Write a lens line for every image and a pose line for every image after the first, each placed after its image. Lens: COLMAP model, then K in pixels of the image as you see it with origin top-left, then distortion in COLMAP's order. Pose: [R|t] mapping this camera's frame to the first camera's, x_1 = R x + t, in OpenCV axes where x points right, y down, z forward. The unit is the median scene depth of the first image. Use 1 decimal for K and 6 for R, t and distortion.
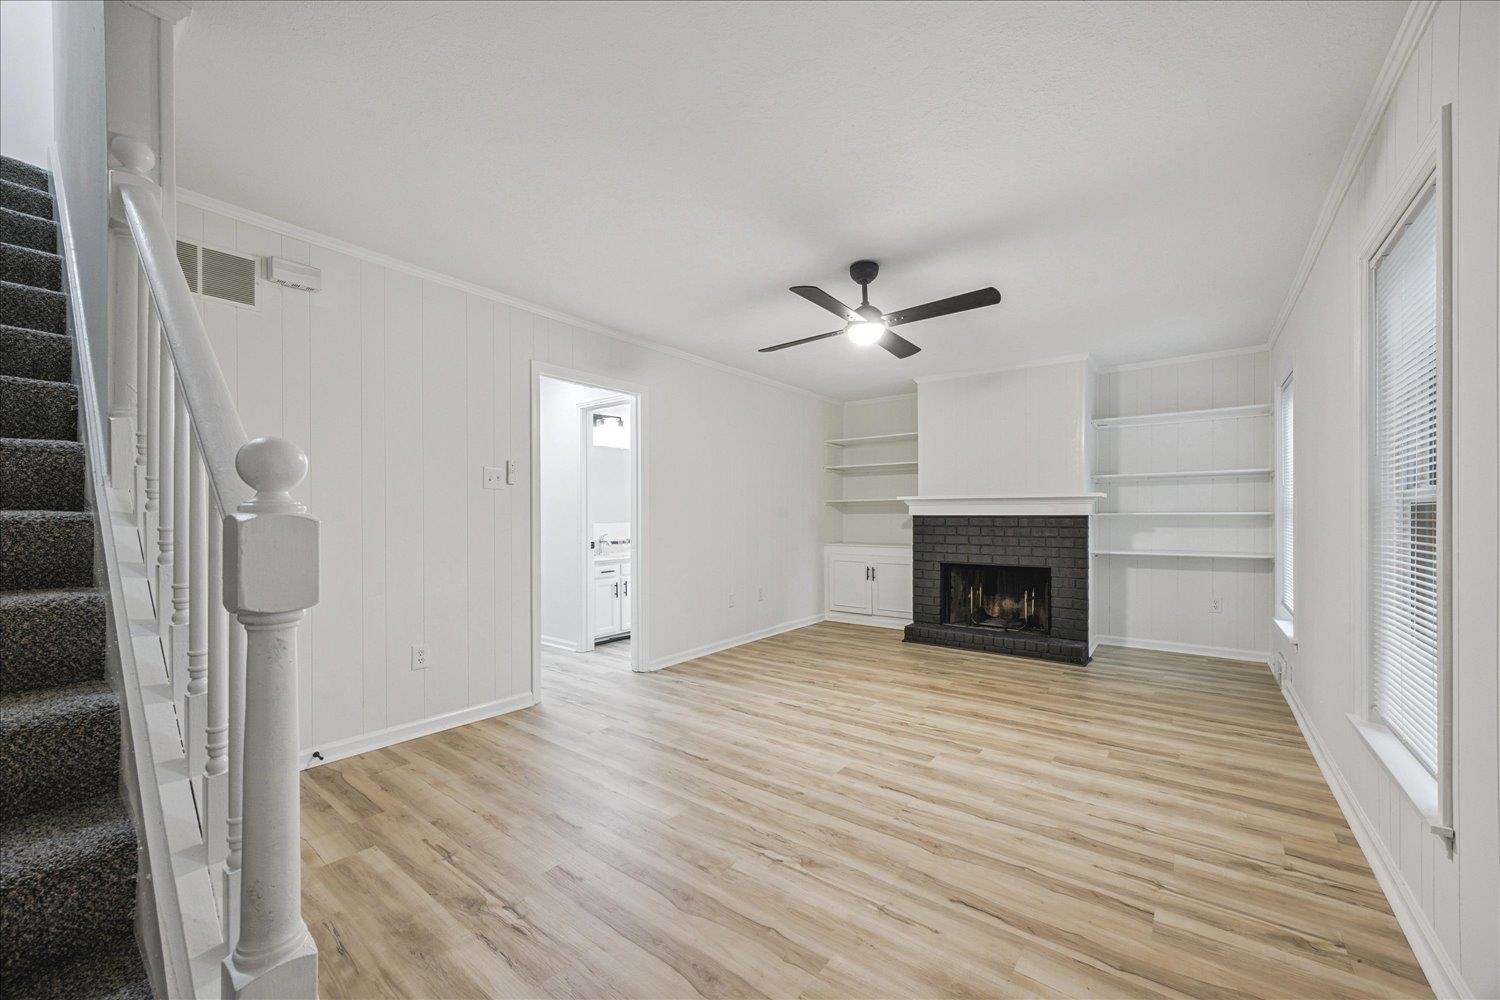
lens RADIAL K [[571.7, 0, 751.1], [0, 571.7, 510.8], [0, 0, 1]] dist [-0.000123, -0.000214]
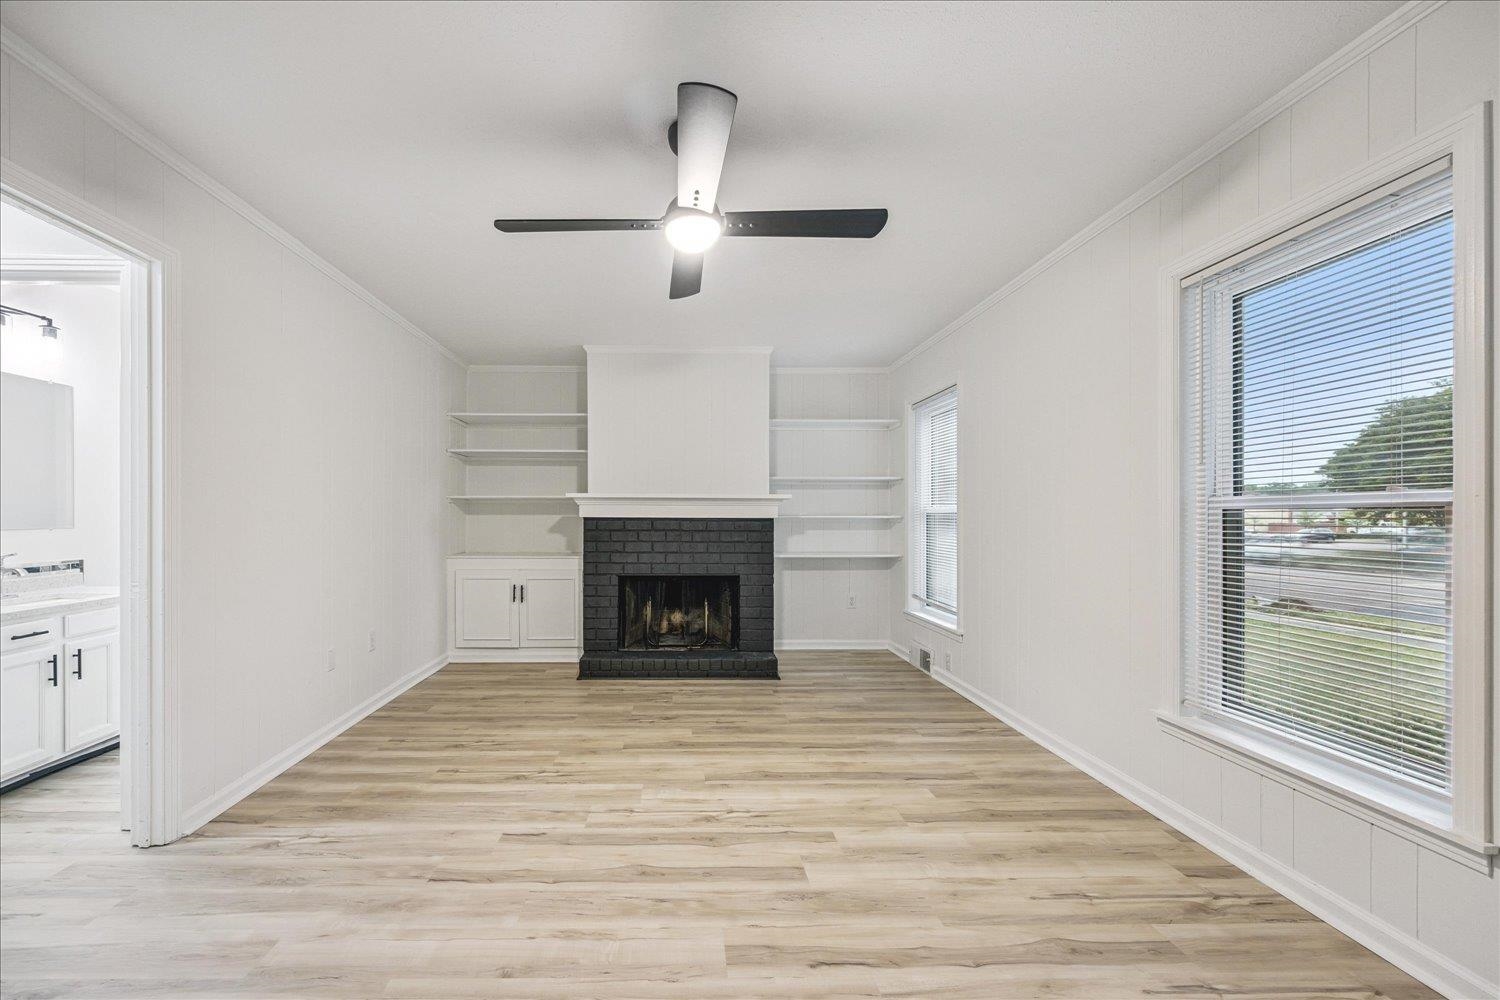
lens RADIAL K [[636.2, 0, 750.6], [0, 636.2, 512.8], [0, 0, 1]] dist [0.001021, -0.000102]
pose [[0.787805, 0.008729, 0.615862, -0.085019], [-0.009639, 0.999952, -0.001843, 0.001215], [-0.615849, -0.004485, 0.787852, 0.178278]]
